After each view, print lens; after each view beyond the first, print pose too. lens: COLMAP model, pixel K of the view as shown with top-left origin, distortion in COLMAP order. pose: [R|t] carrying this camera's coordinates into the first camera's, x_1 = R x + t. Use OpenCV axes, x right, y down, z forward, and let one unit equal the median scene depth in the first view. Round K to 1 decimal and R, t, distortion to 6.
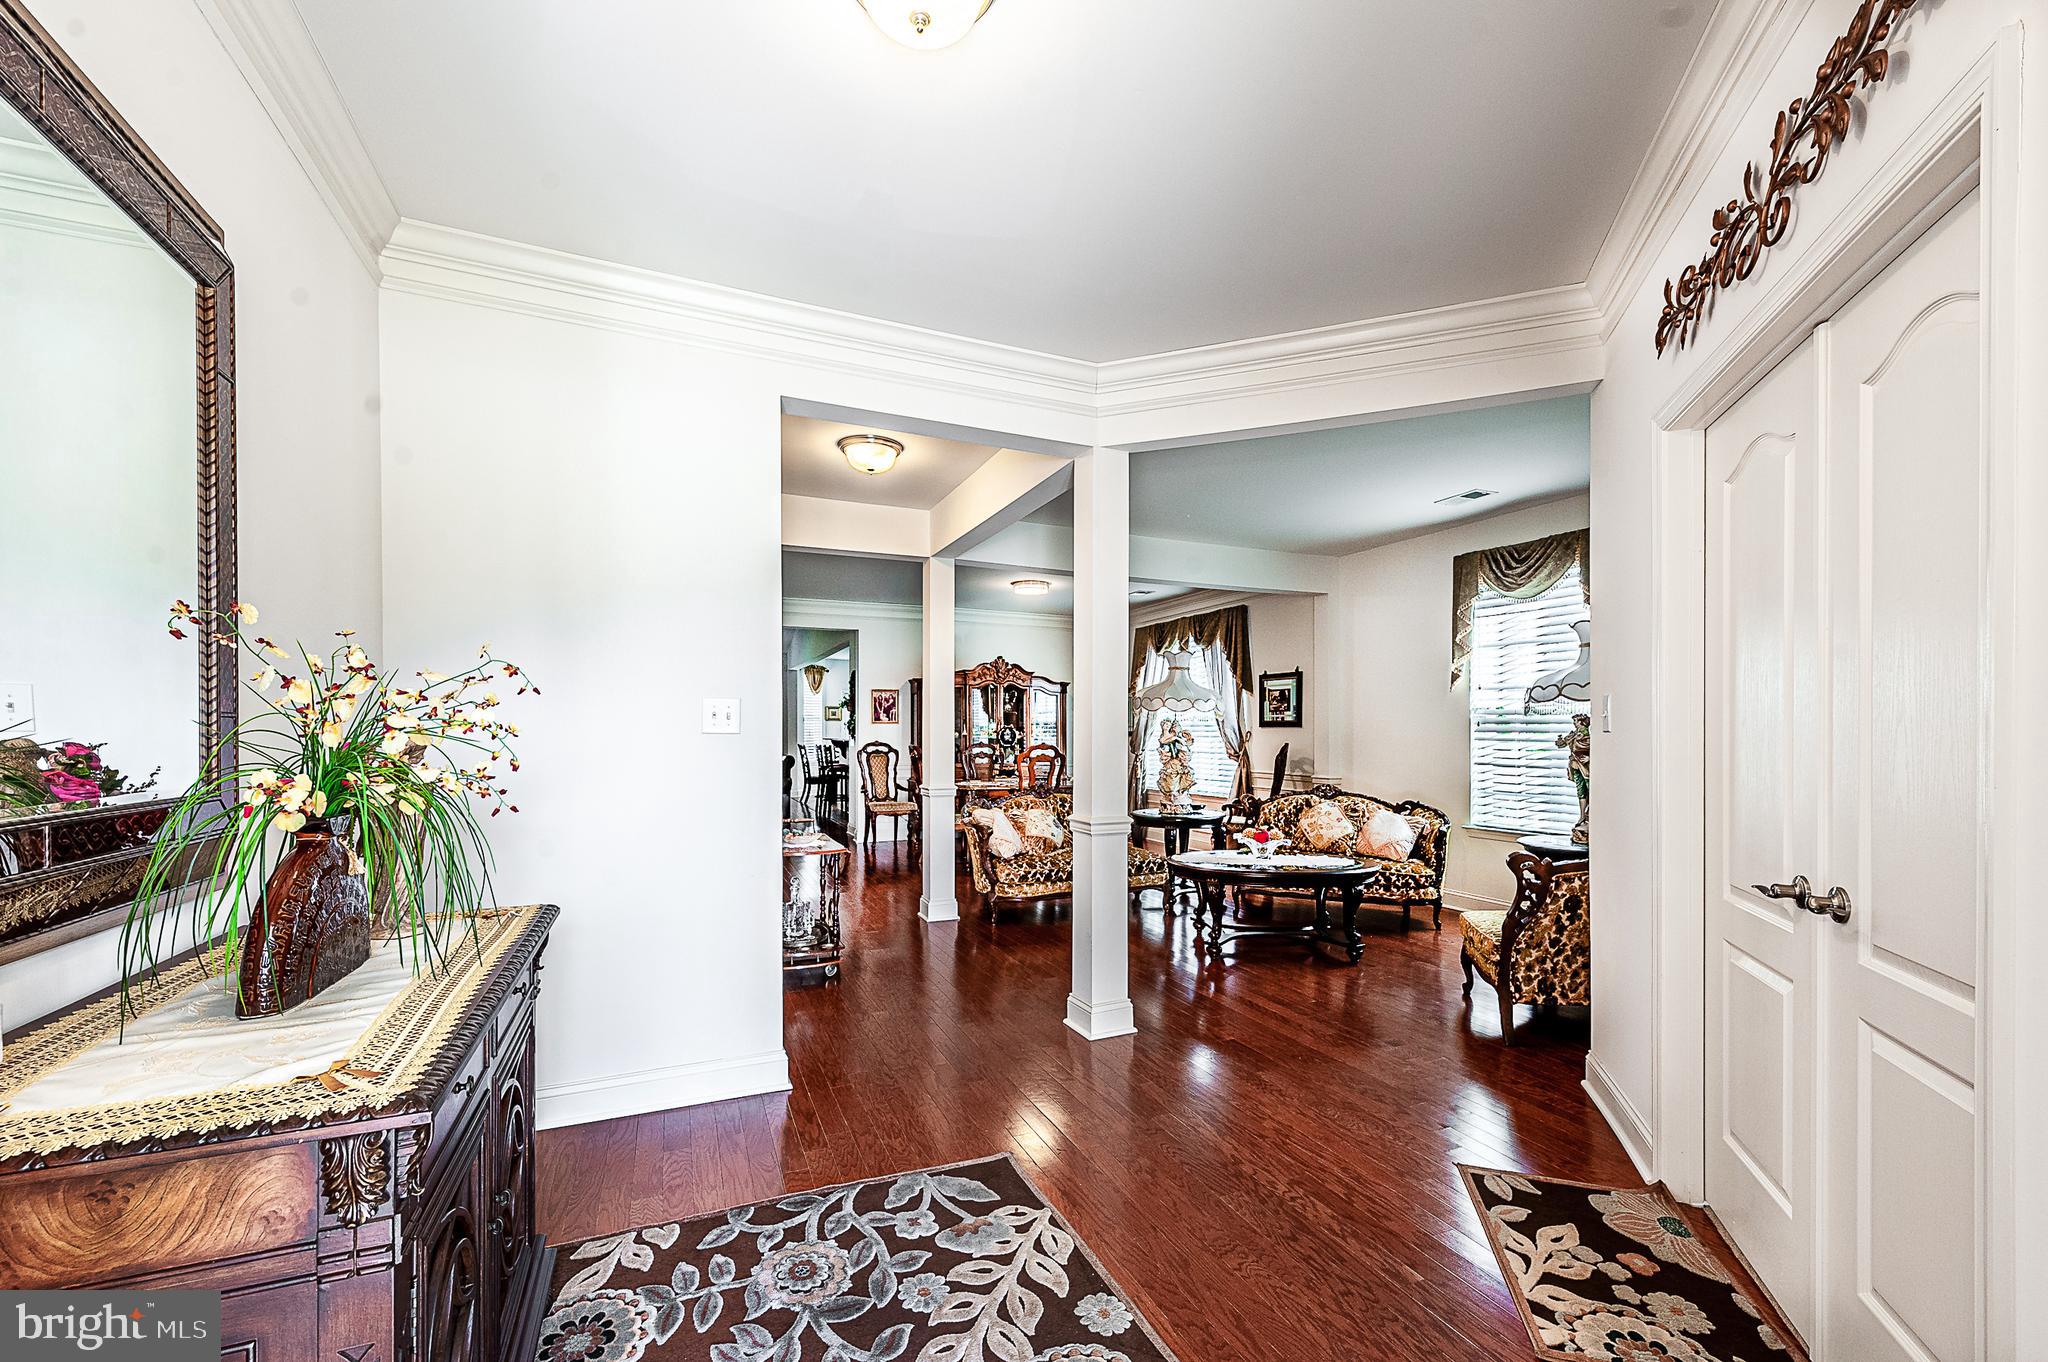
lens RADIAL K [[820.6, 0, 1022.0], [0, 820.6, 671.1], [0, 0, 1]] dist [0.000776, -0.000170]
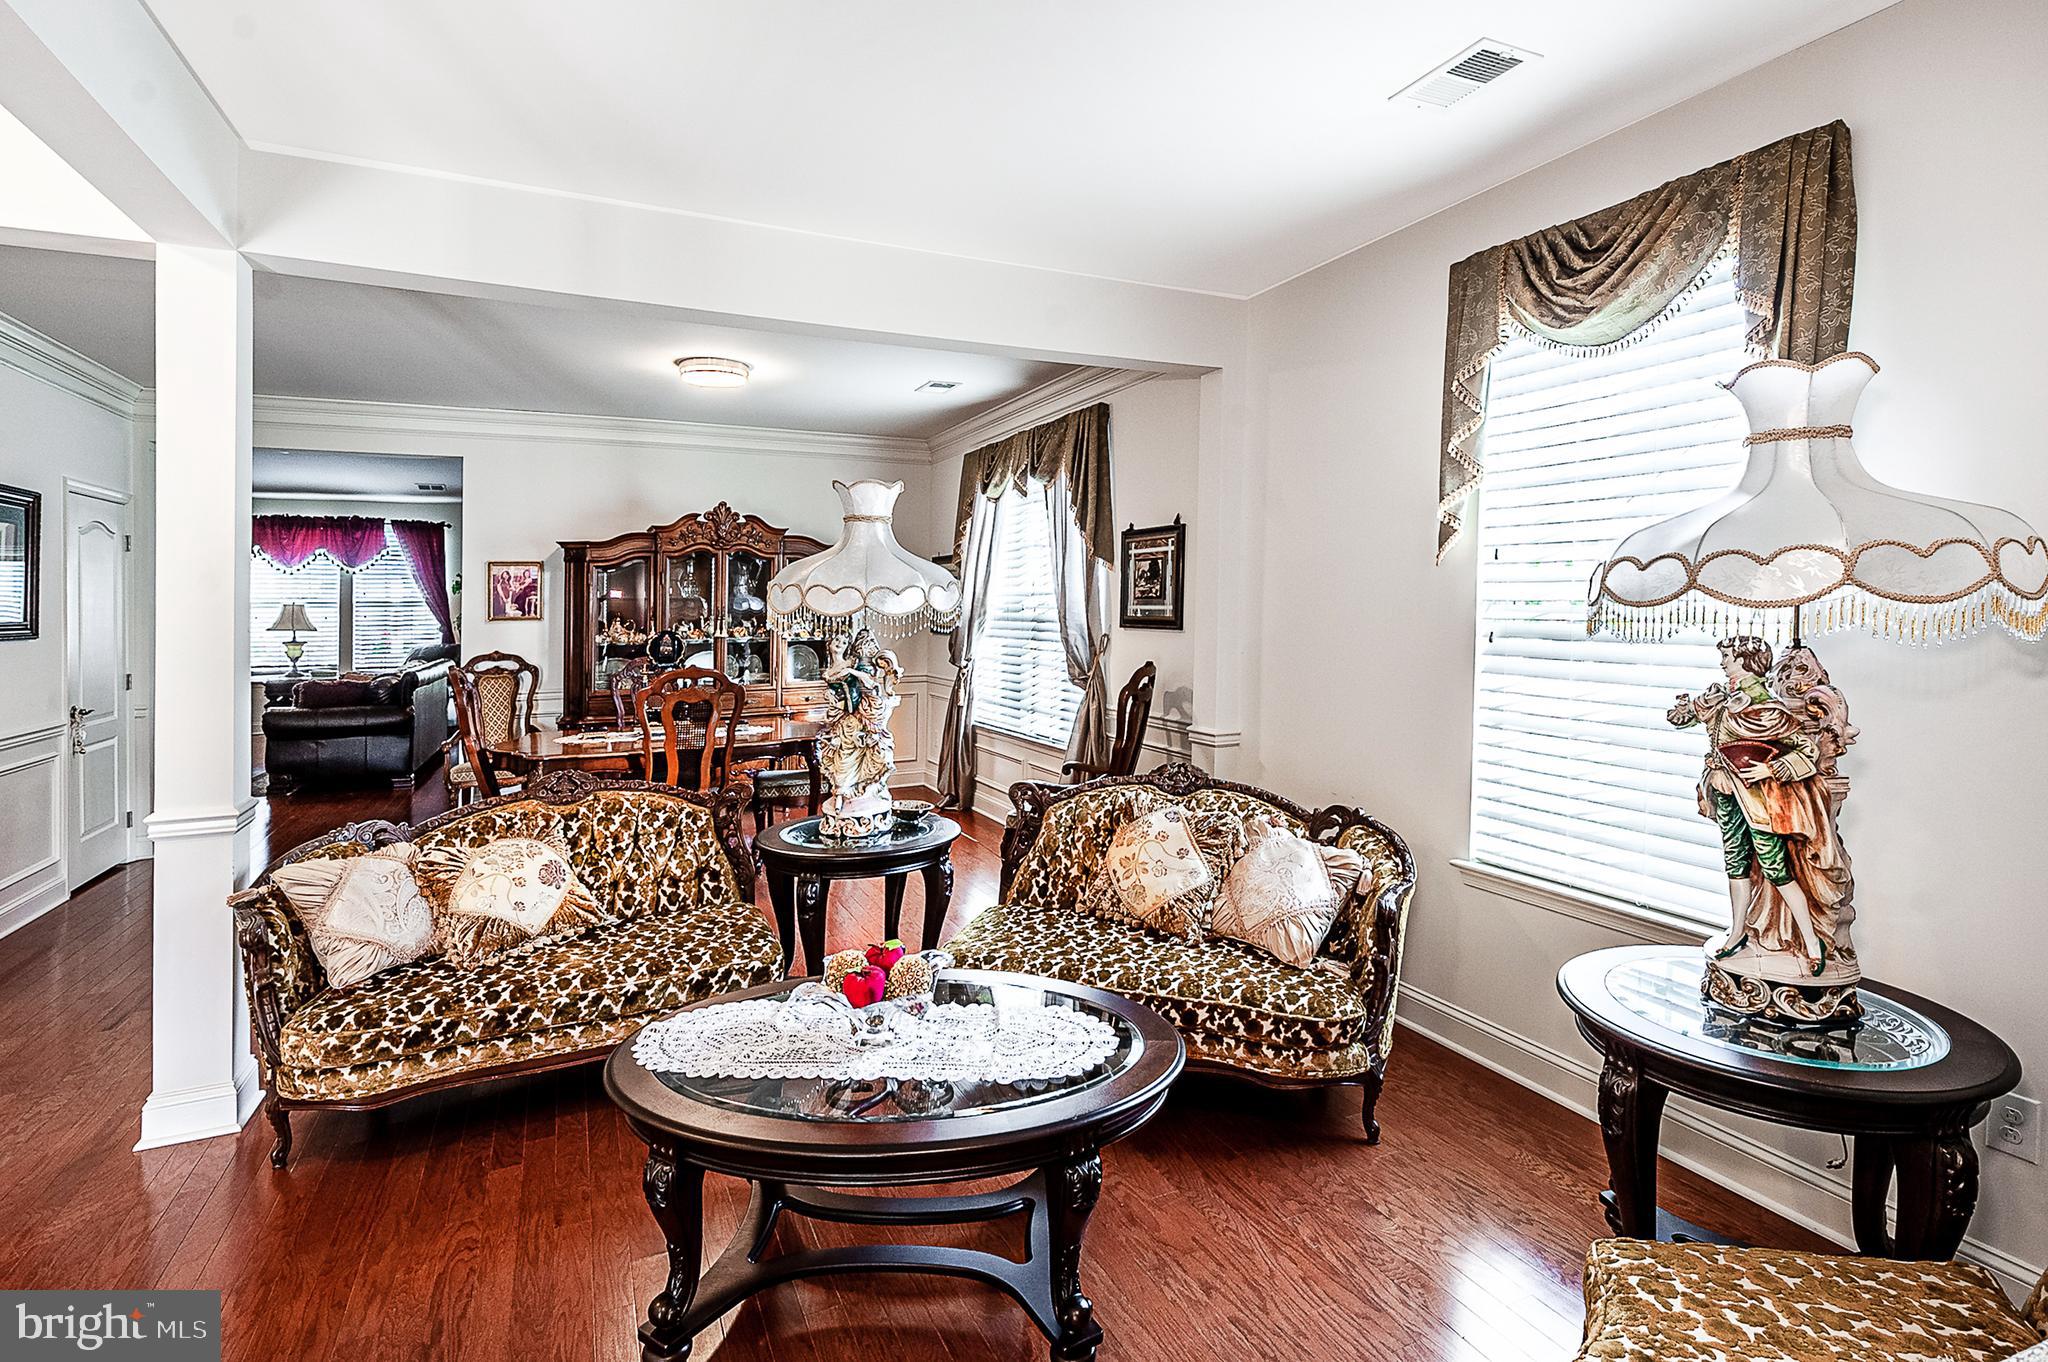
lens RADIAL K [[980.9, 0, 1061.1], [0, 980.9, 601.5], [0, 0, 1]] dist [0.002361, 0.000731]
pose [[0.998894, -0.011614, 0.045562, 0.282022], [0.008188, 0.997174, 0.074678, 0.002792], [-0.046301, -0.074223, 0.996166, 0.453797]]
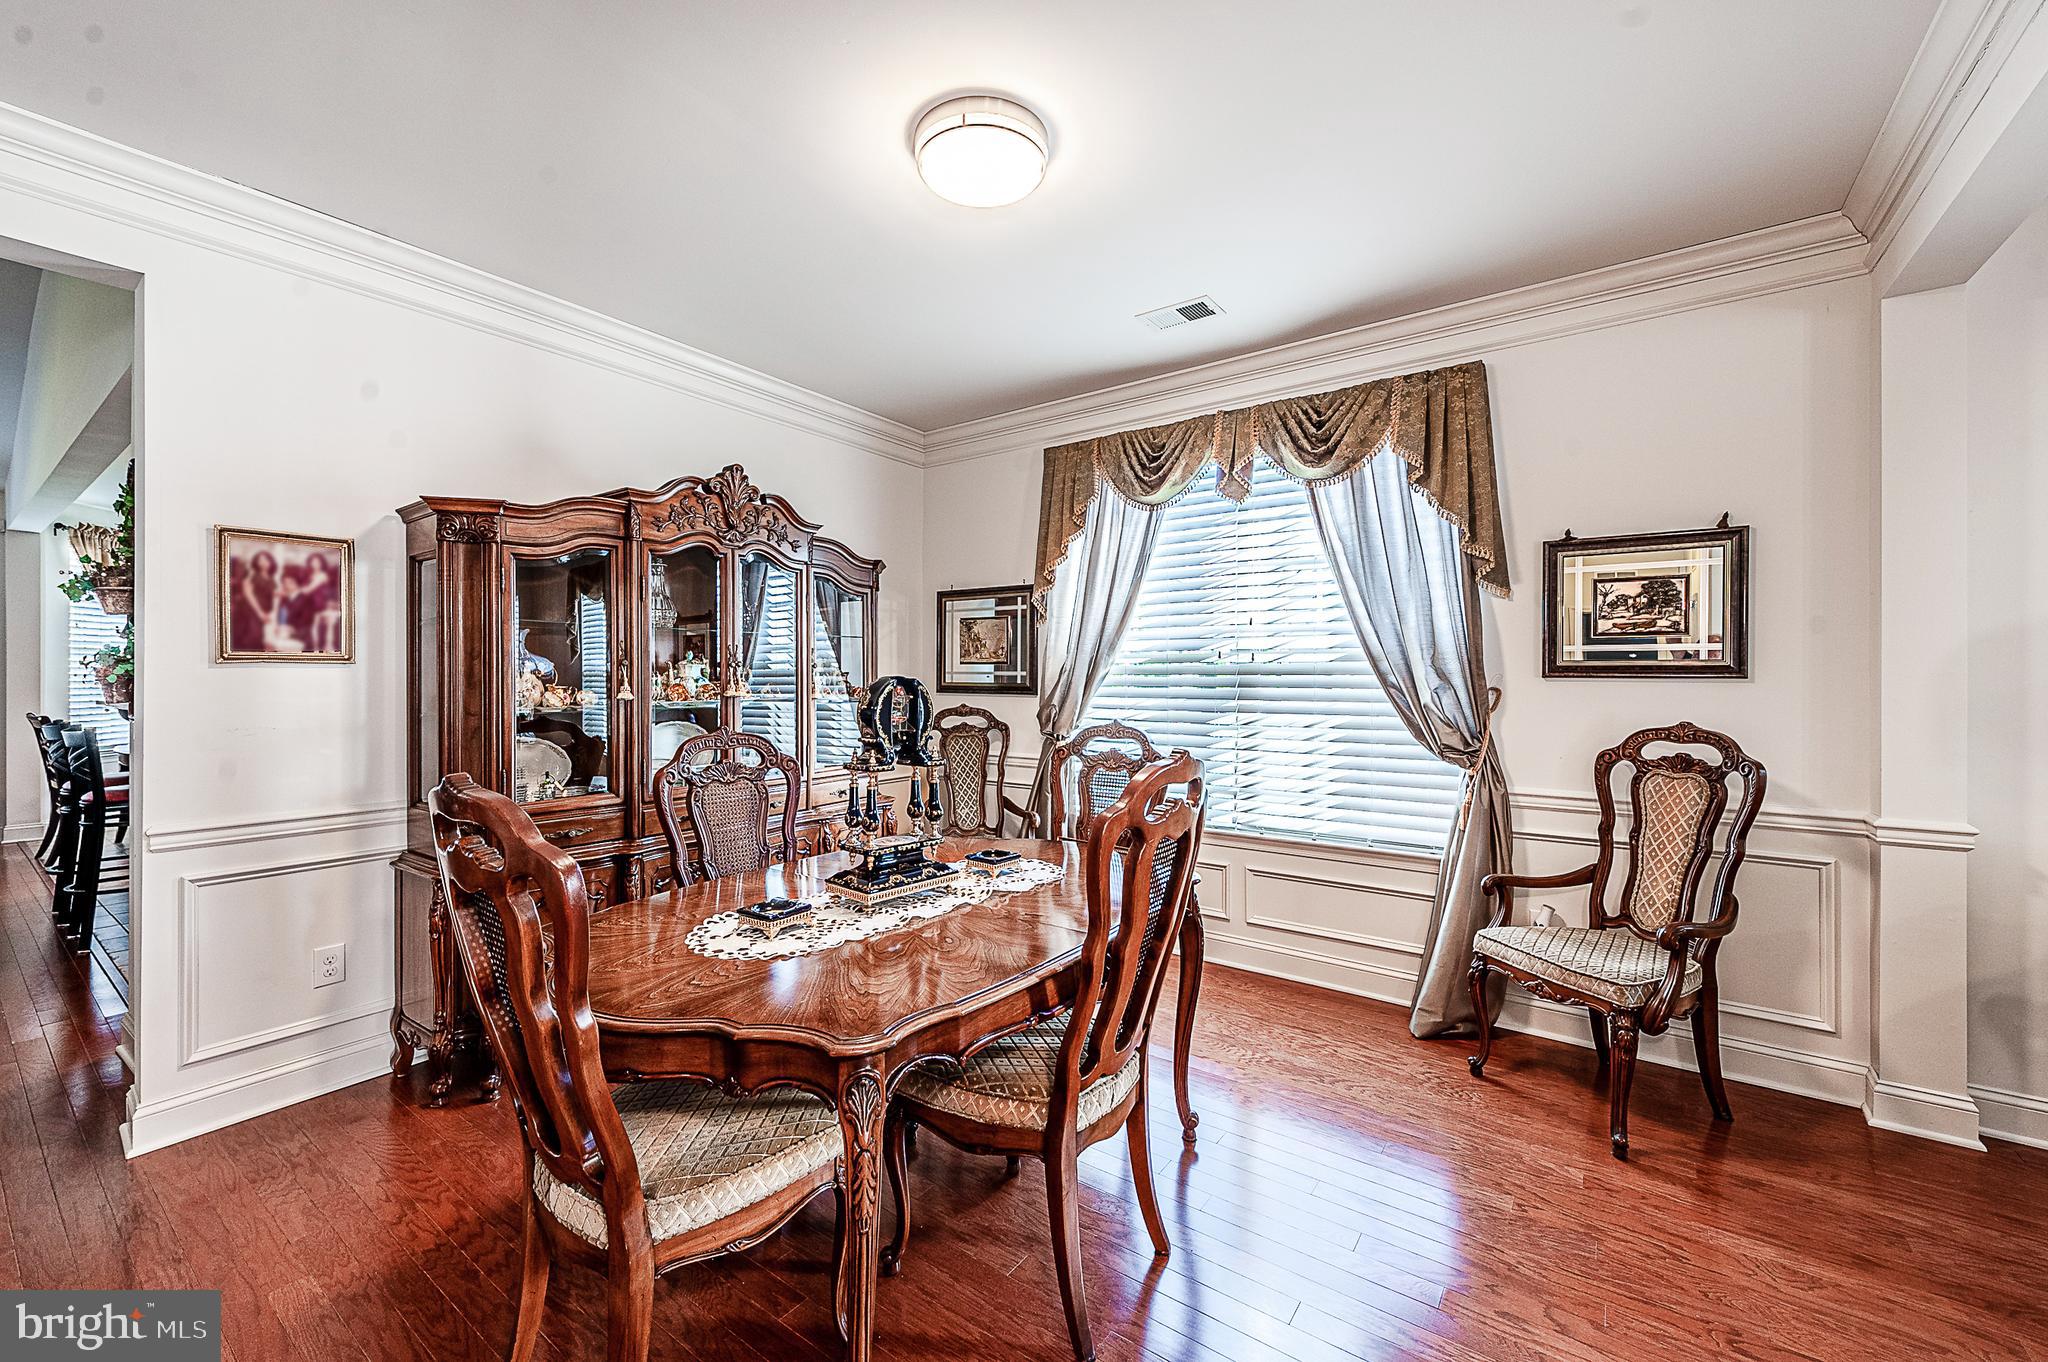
lens RADIAL K [[820.6, 0, 1017.2], [0, 820.6, 681.5], [0, 0, 1]] dist [0.000776, -0.000170]
pose [[0.872952, -0.002340, 0.487800, -0.140756], [-0.035381, 0.997051, 0.068100, 0.066995], [-0.486521, -0.076707, 0.870295, 1.007041]]
